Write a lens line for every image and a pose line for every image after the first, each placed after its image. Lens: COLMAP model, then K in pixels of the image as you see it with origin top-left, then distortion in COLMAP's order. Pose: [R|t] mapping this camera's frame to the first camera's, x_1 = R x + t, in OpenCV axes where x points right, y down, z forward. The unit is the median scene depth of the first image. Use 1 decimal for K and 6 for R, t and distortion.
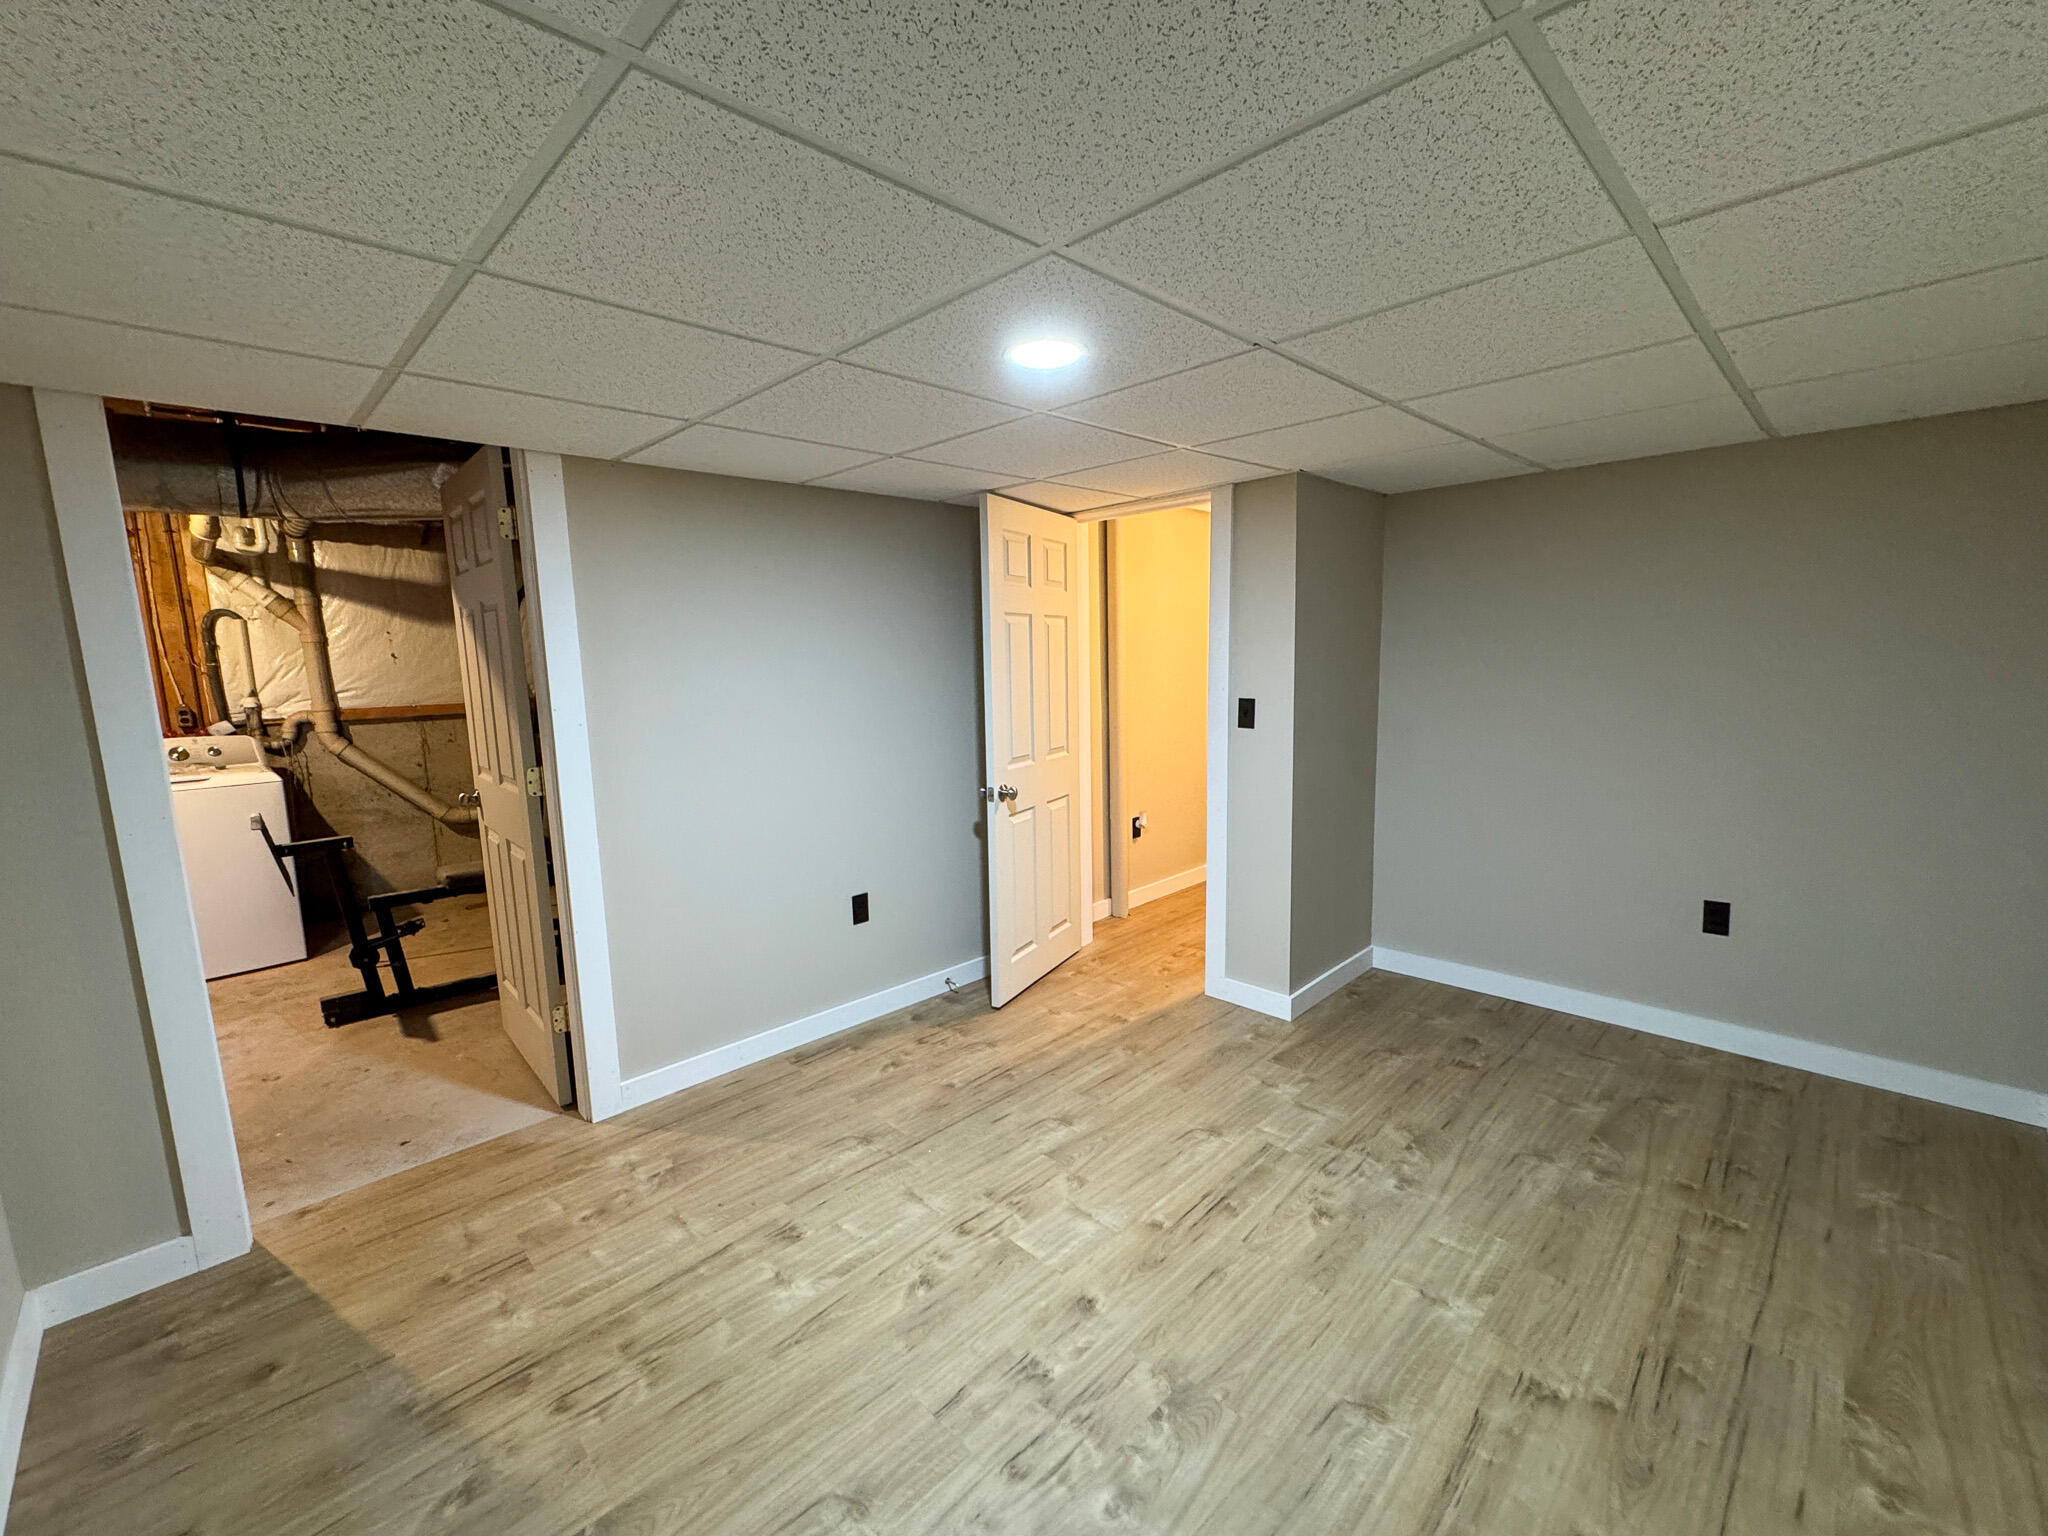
lens RADIAL K [[846.7, 0, 1024.0], [0, 846.7, 768.0], [0, 0, 1]] dist [0.001604, 0.000171]
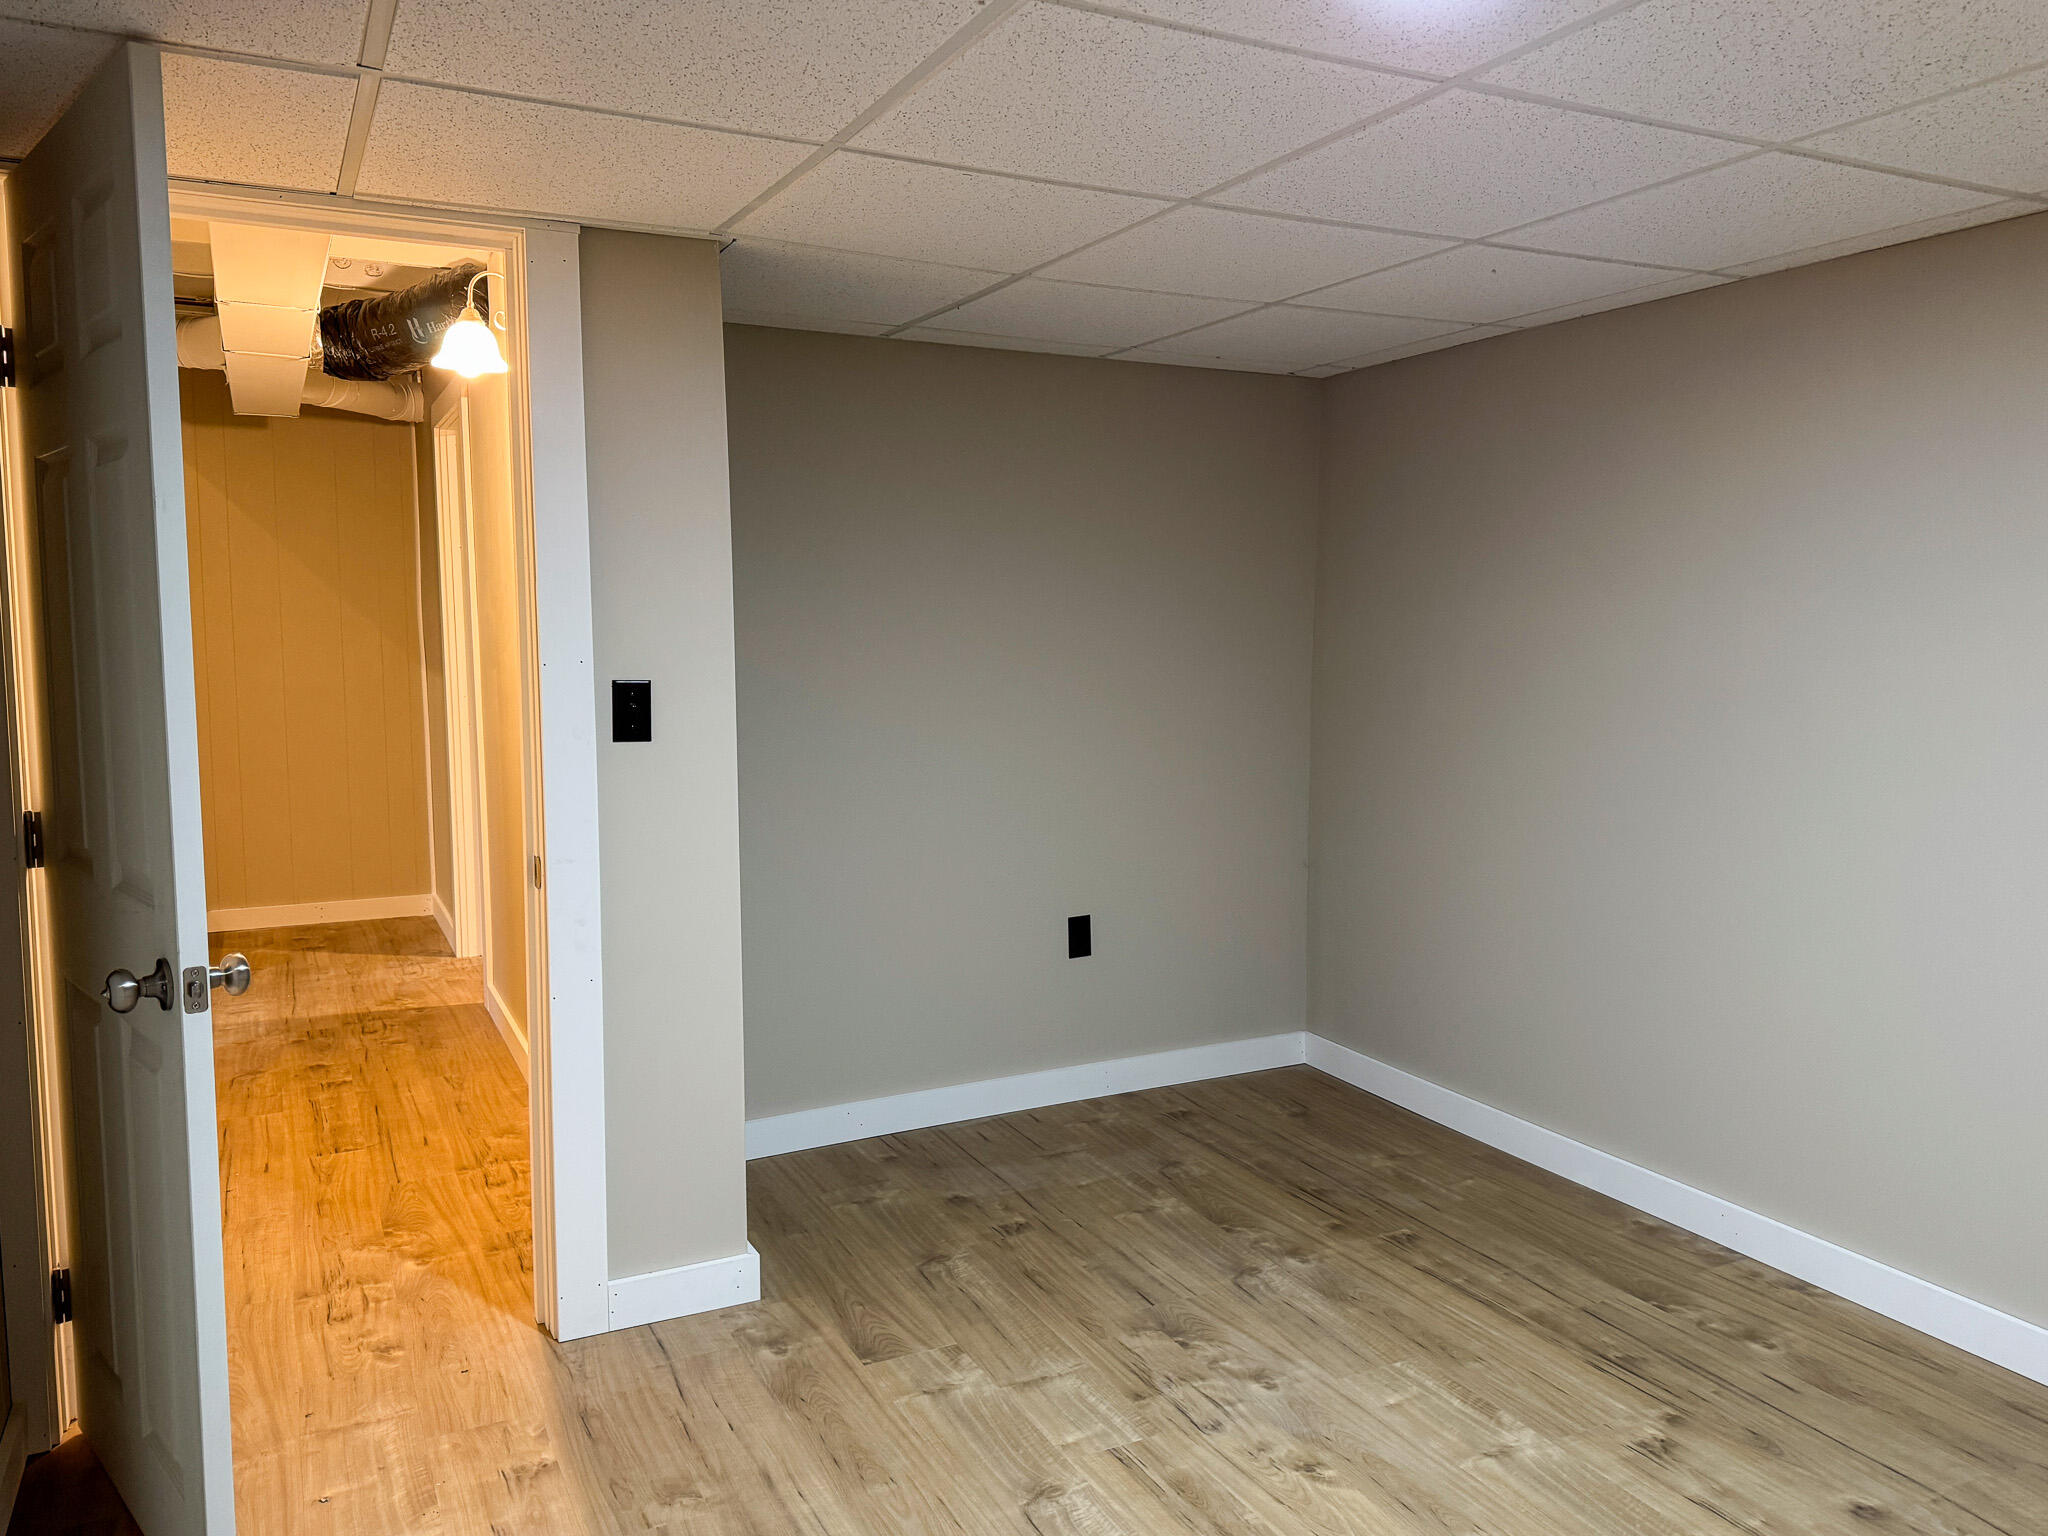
lens RADIAL K [[1516.4, 0, 1024.0], [0, 1516.4, 768.0], [0, 0, 1]] dist [0.029656, -0.036230]
pose [[0.308796, -0.071428, 0.948443, -0.626903], [0.122889, 0.991814, 0.034684, -0.044373], [-0.943156, 0.105843, 0.315046, 0.663662]]
